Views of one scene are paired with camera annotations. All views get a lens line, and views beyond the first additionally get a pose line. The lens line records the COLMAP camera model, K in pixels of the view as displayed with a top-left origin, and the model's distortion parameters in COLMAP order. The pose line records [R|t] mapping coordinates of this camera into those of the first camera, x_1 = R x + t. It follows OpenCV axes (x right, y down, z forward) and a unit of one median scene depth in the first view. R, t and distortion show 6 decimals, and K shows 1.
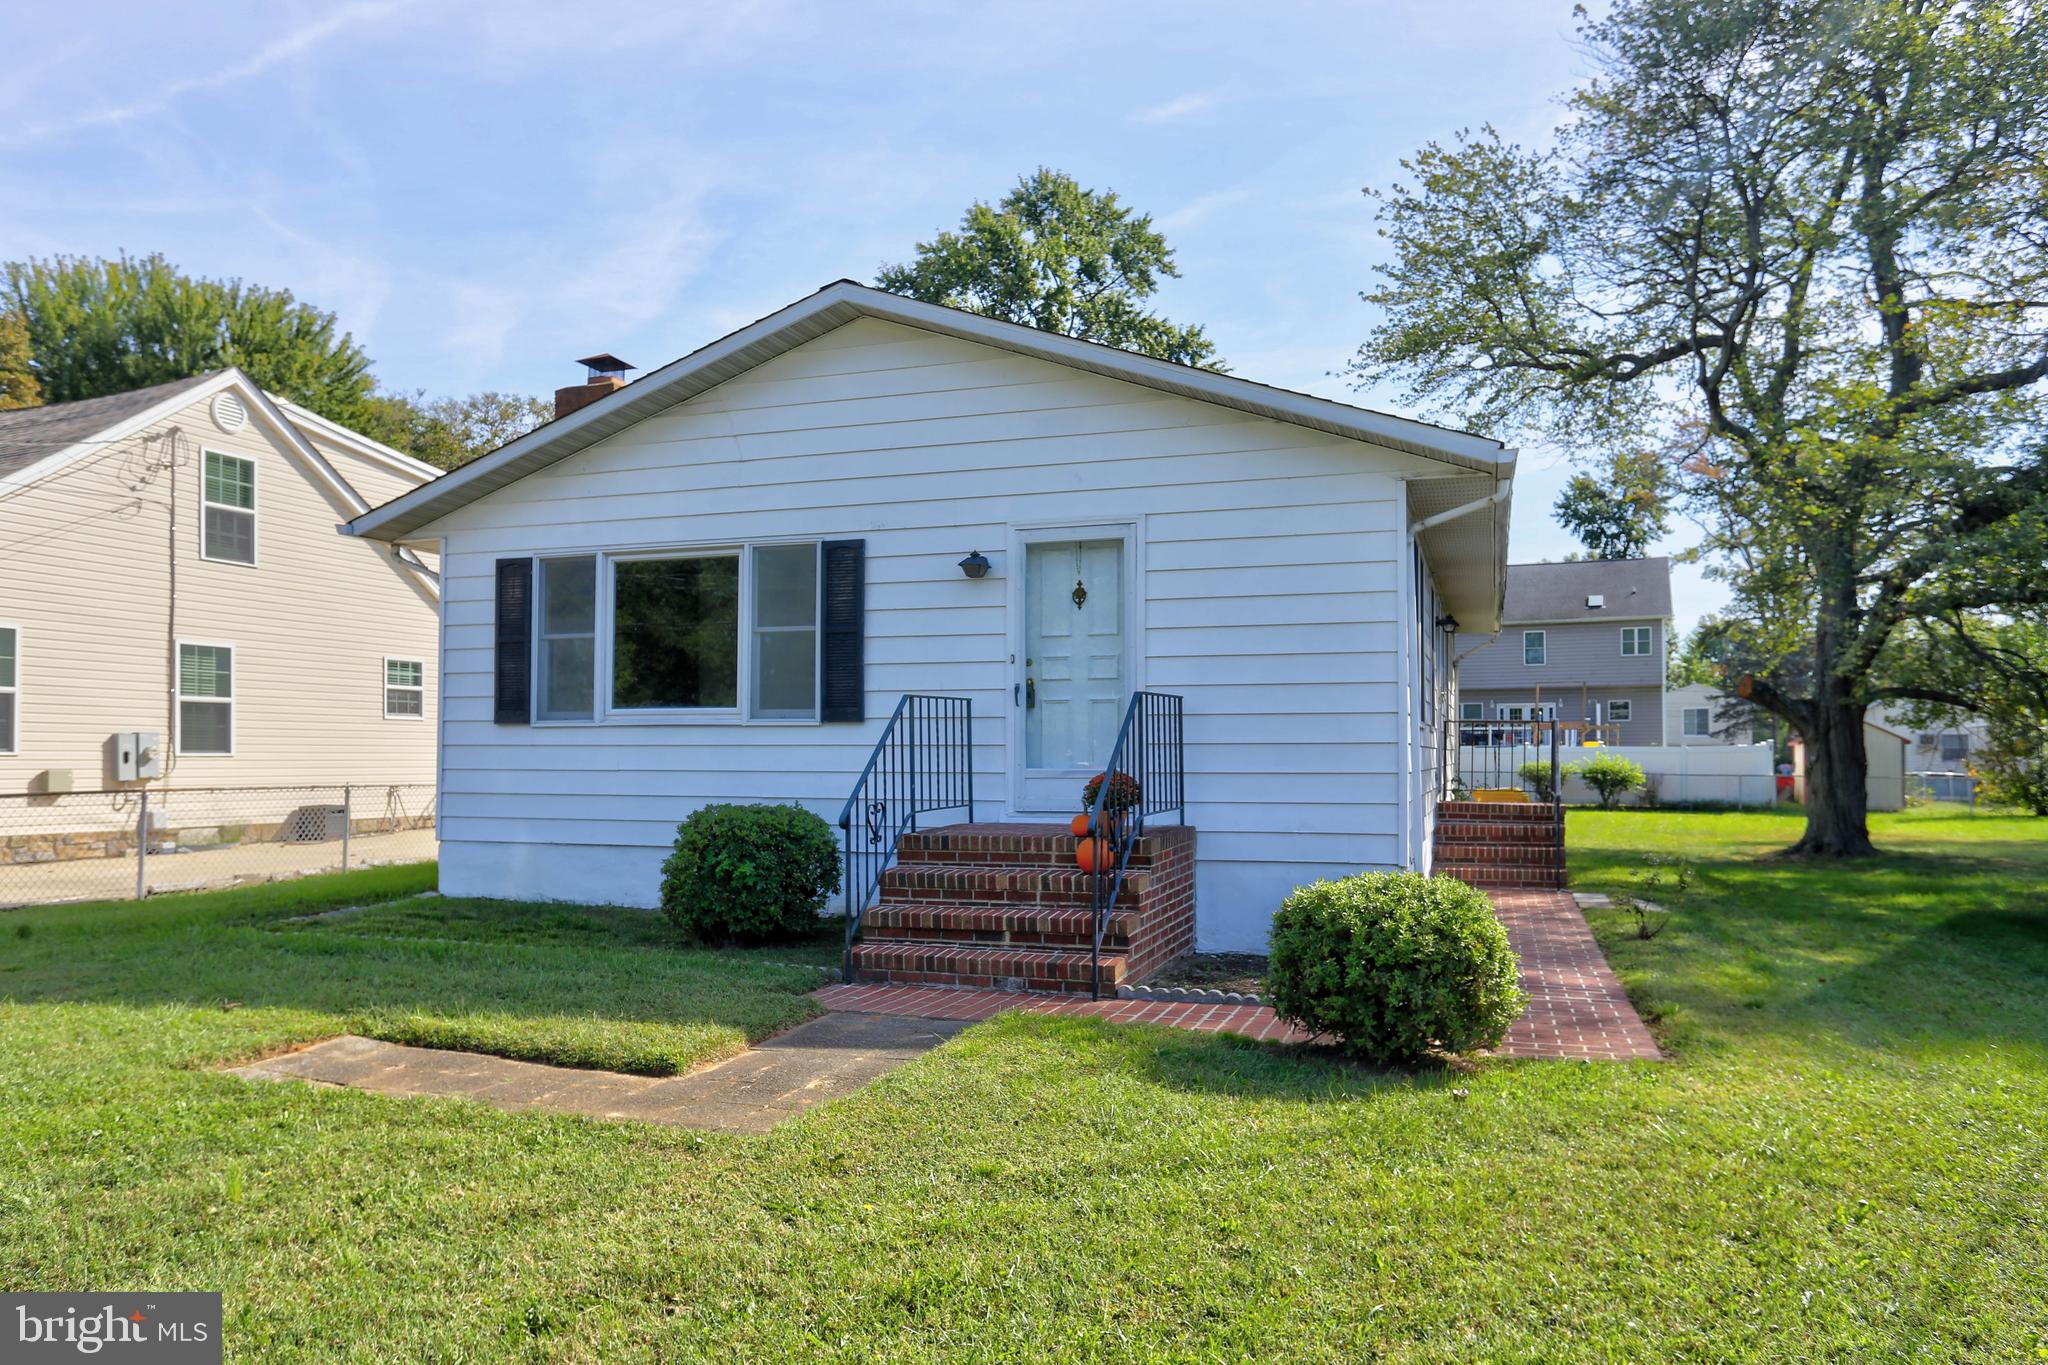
lens RADIAL K [[1410.4, 0, 1007.9], [0, 1410.4, 736.2], [0, 0, 1]] dist [-0.031653, 0.001234]
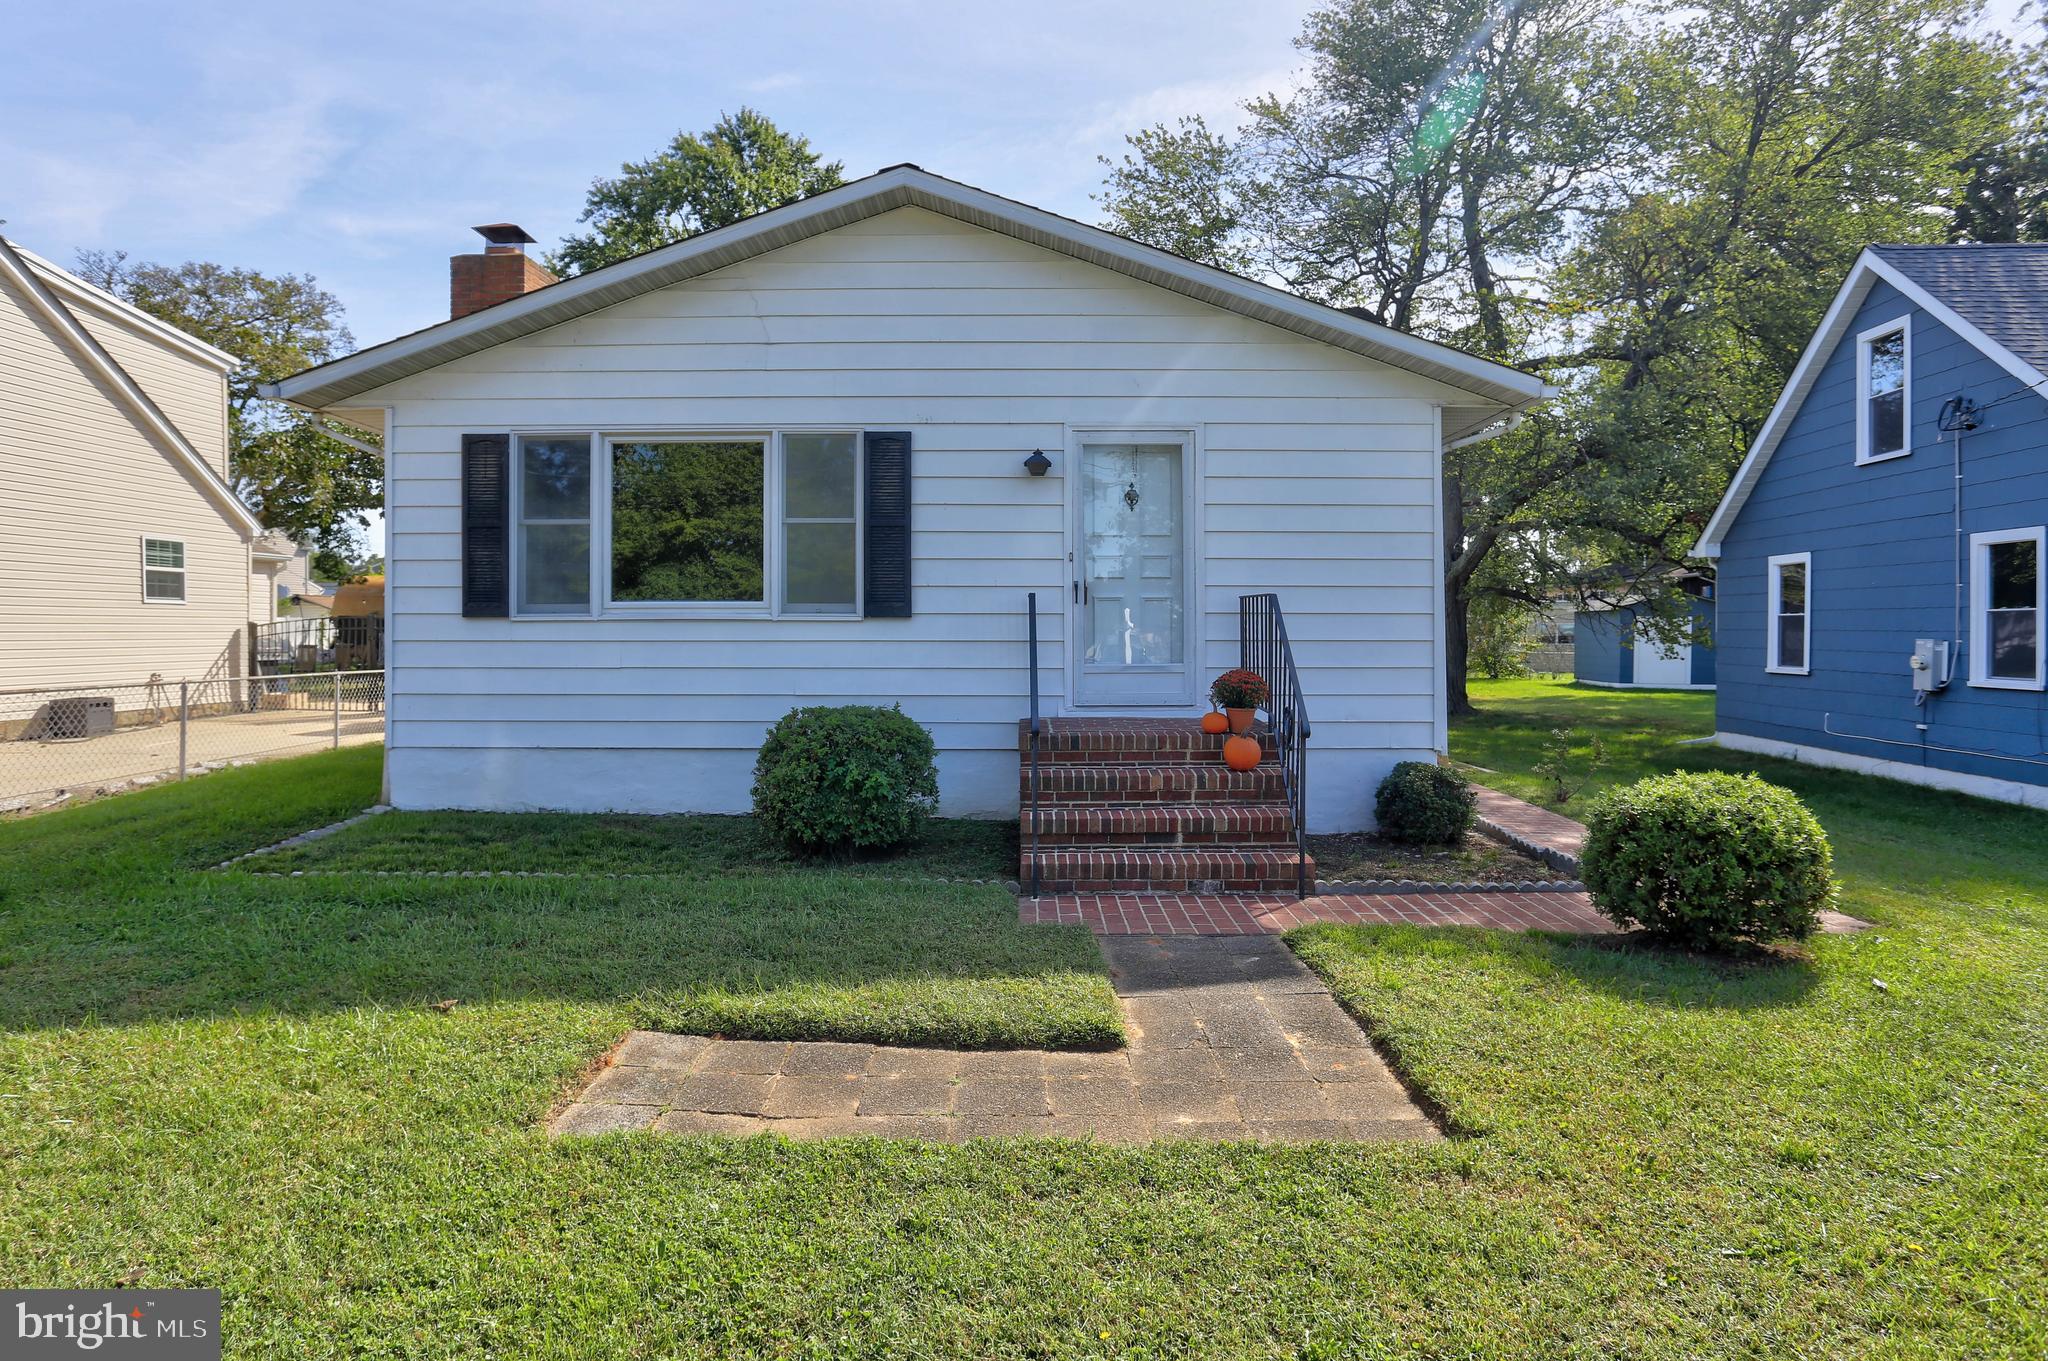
lens RADIAL K [[1176.5, 0, 1025.1], [0, 1176.5, 640.4], [0, 0, 1]] dist [-0.050342, 0.002766]
pose [[0.945431, -0.004287, 0.325794, -0.280841], [-0.003082, 0.999751, 0.022097, -0.012064], [-0.325807, -0.021895, 0.945183, 0.186972]]
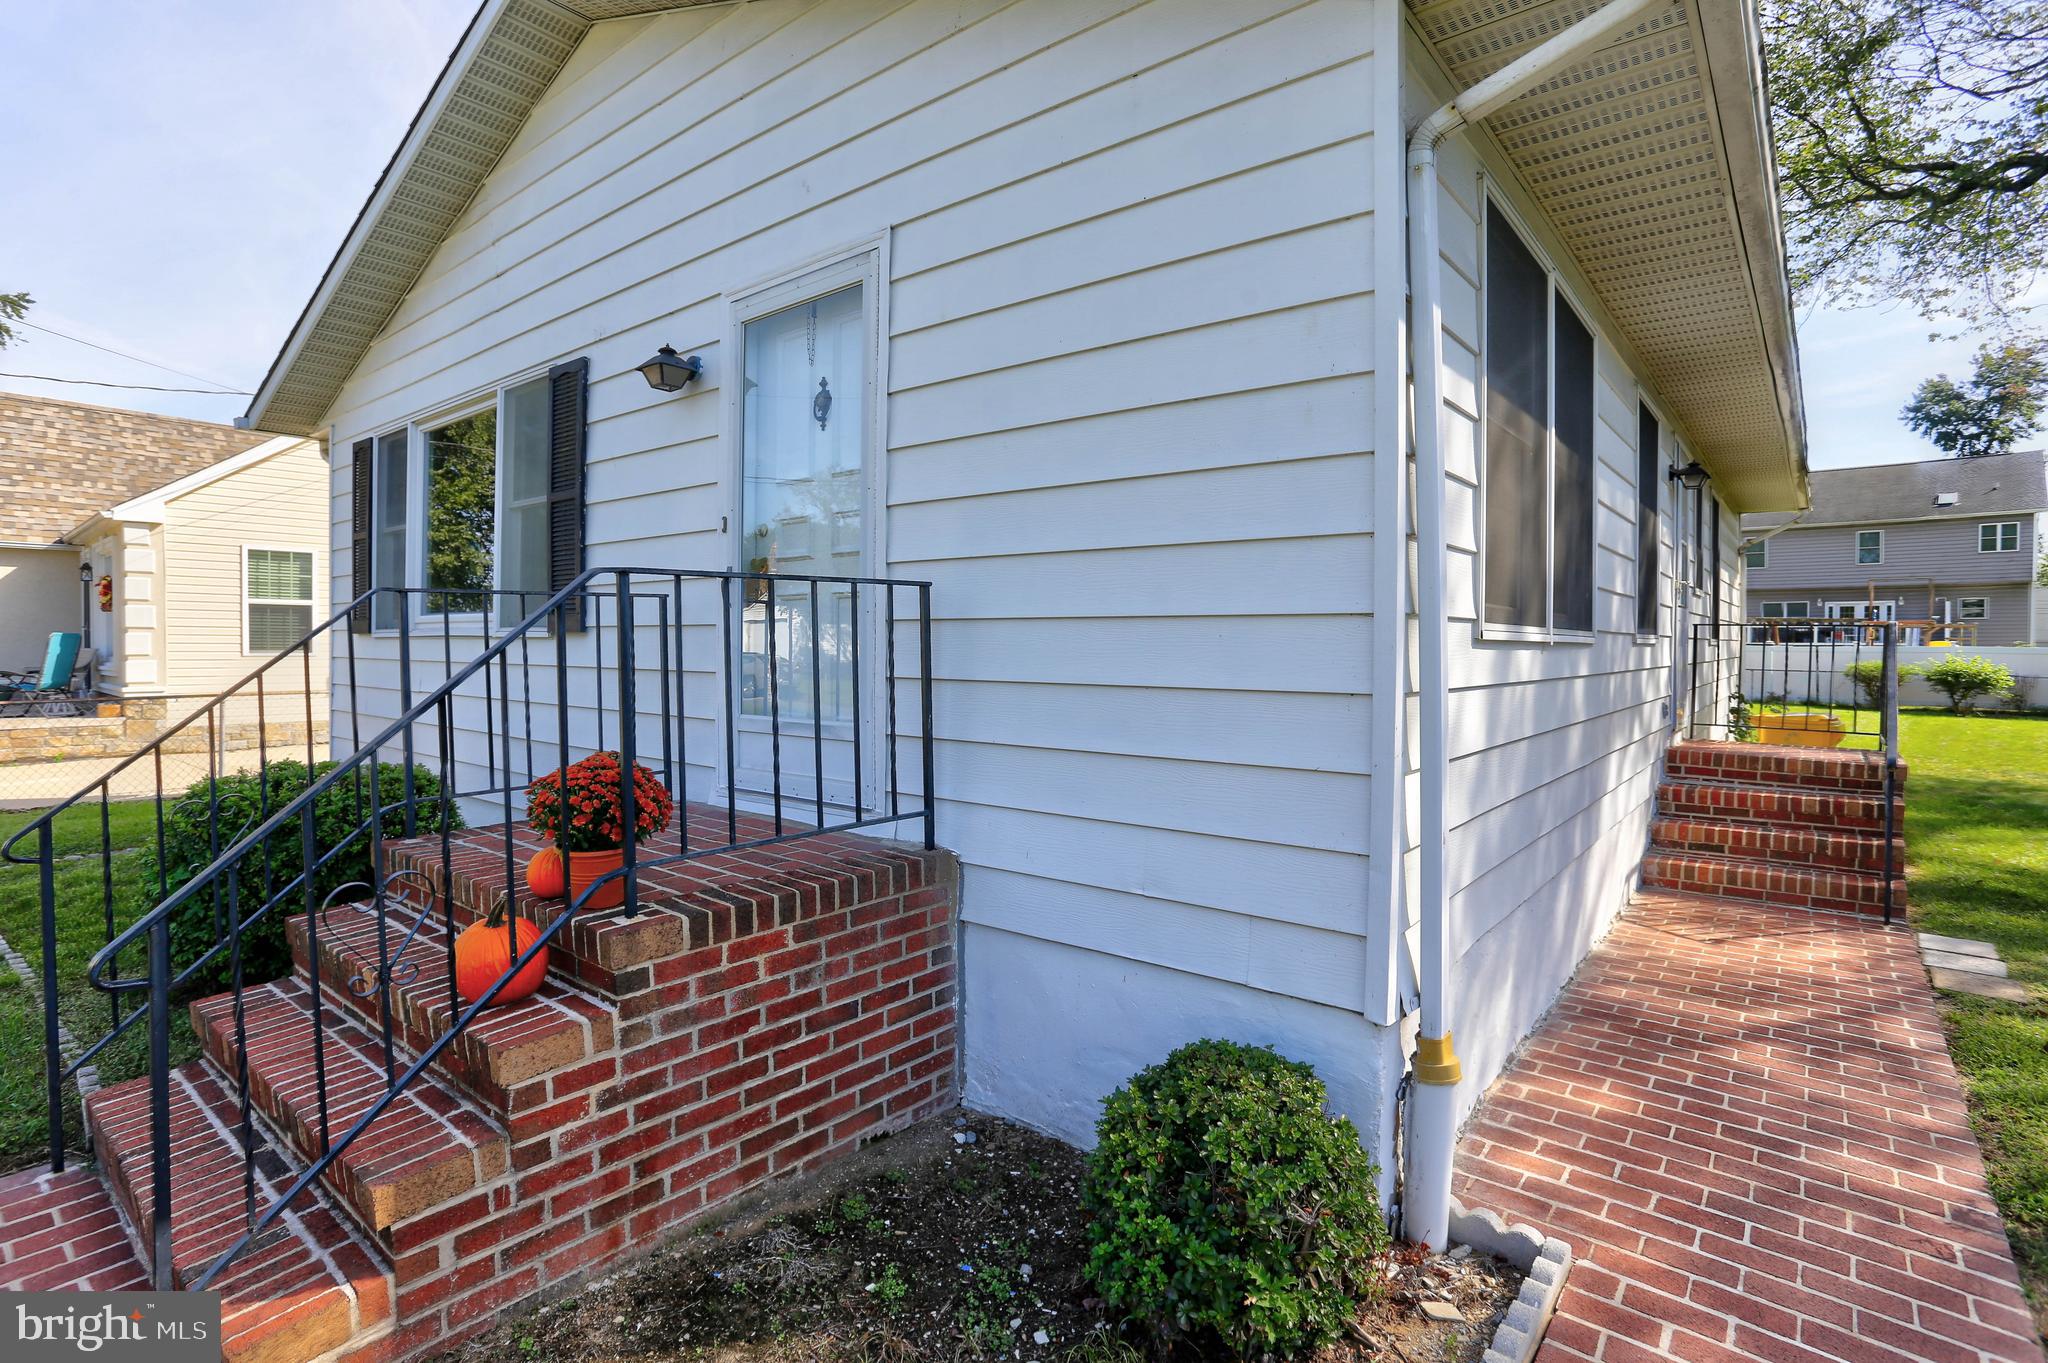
lens RADIAL K [[1005.3, 0, 979.0], [0, 1005.3, 683.5], [0, 0, 1]] dist [-0.037216, 0.008587]
pose [[0.929170, 0.018441, -0.369192, 0.233362], [0.000842, 0.998647, 0.052000, -0.010118], [0.369652, -0.048628, 0.927897, 0.598239]]
